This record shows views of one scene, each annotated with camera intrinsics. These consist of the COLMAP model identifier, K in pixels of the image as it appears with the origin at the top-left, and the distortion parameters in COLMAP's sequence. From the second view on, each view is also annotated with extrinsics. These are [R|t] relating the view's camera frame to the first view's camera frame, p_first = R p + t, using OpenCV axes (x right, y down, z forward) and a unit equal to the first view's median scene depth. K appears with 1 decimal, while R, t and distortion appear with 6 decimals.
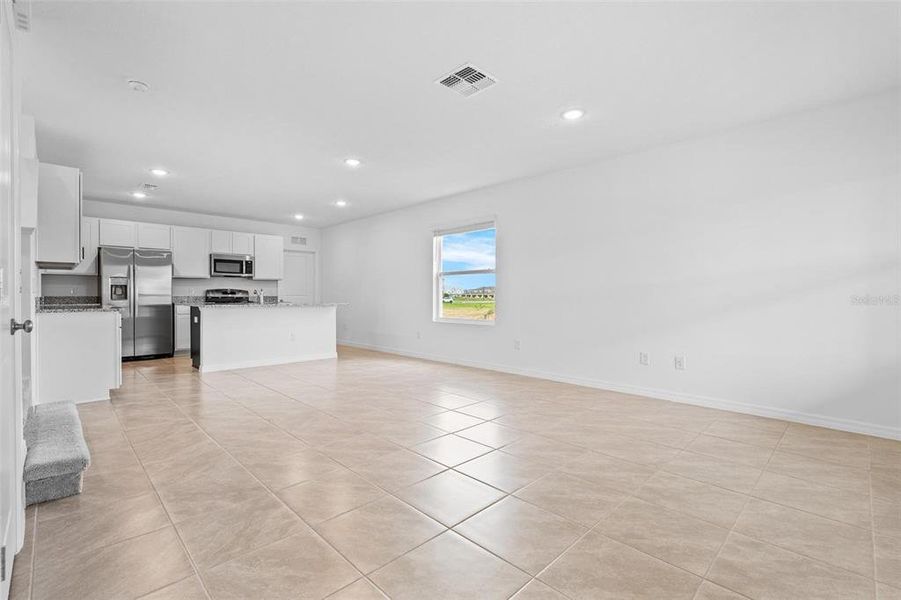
lens RADIAL K [[409.5, 0, 448.5], [0, 409.5, 298.8], [0, 0, 1]] dist [-0.012133, 0.003910]
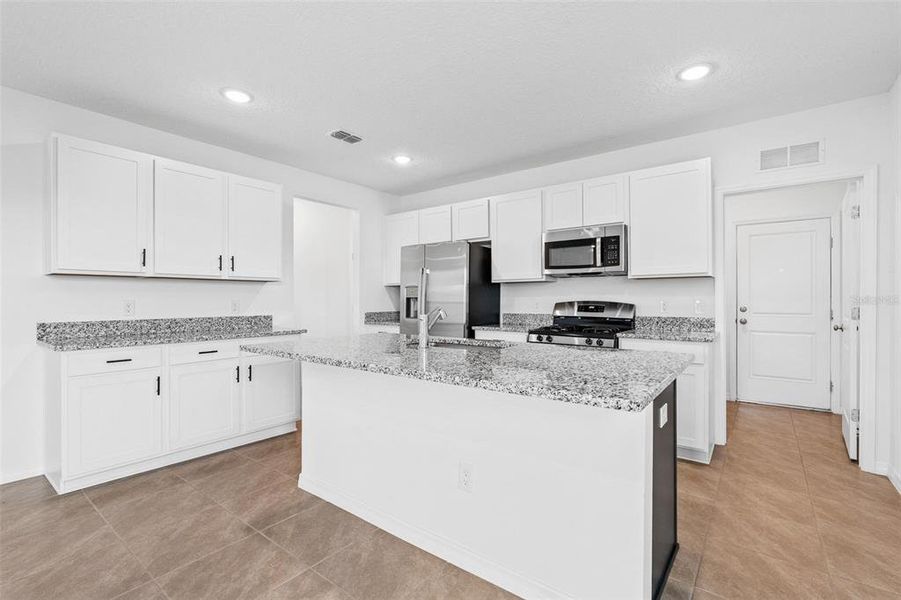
lens RADIAL K [[409.5, 0, 444.6], [0, 409.5, 298.3], [0, 0, 1]] dist [-0.012133, 0.003910]
pose [[0.137427, -0.003742, -0.990505, -0.082072], [-0.007205, 0.999963, -0.004777, -0.023400], [0.990486, 0.007793, 0.137395, 0.772839]]
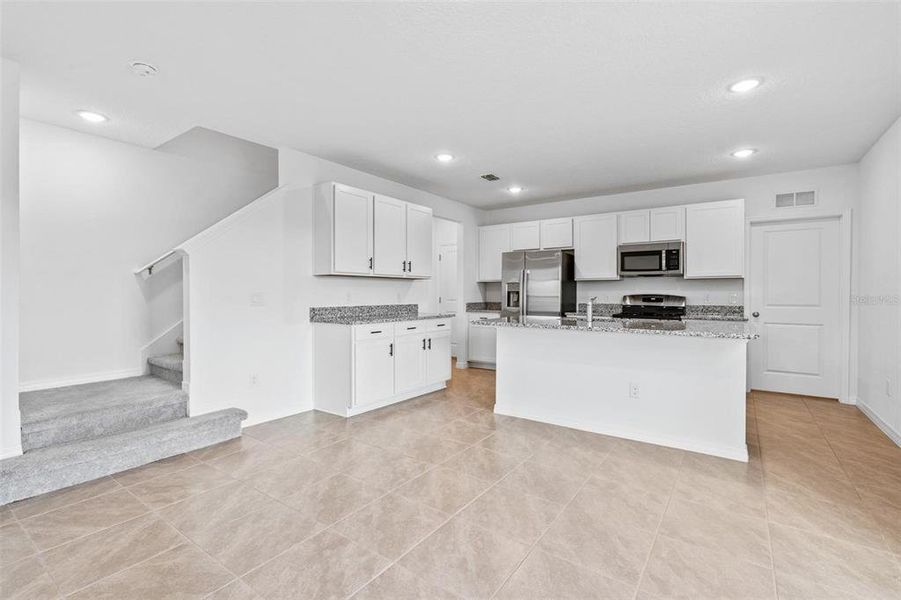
lens RADIAL K [[409.5, 0, 446.7], [0, 409.5, 294.1], [0, 0, 1]] dist [-0.012133, 0.003910]
pose [[0.177079, 0.002528, -0.984193, 0.069238], [-0.011218, 0.999937, 0.000550, -0.020828], [0.984133, 0.010944, 0.177096, 0.552418]]
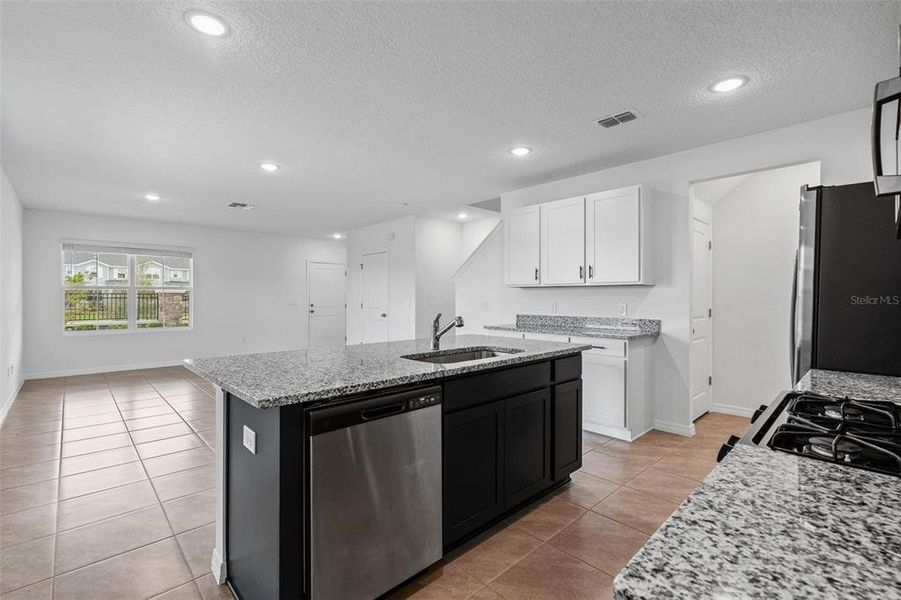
lens RADIAL K [[409.5, 0, 458.0], [0, 409.5, 300.2], [0, 0, 1]] dist [-0.012133, 0.003910]
pose [[-0.999963, -0.008456, 0.001537, -0.383925], [-0.008432, 0.999855, 0.014764, -0.032303], [-0.001662, 0.014751, -0.999890, 1.121077]]
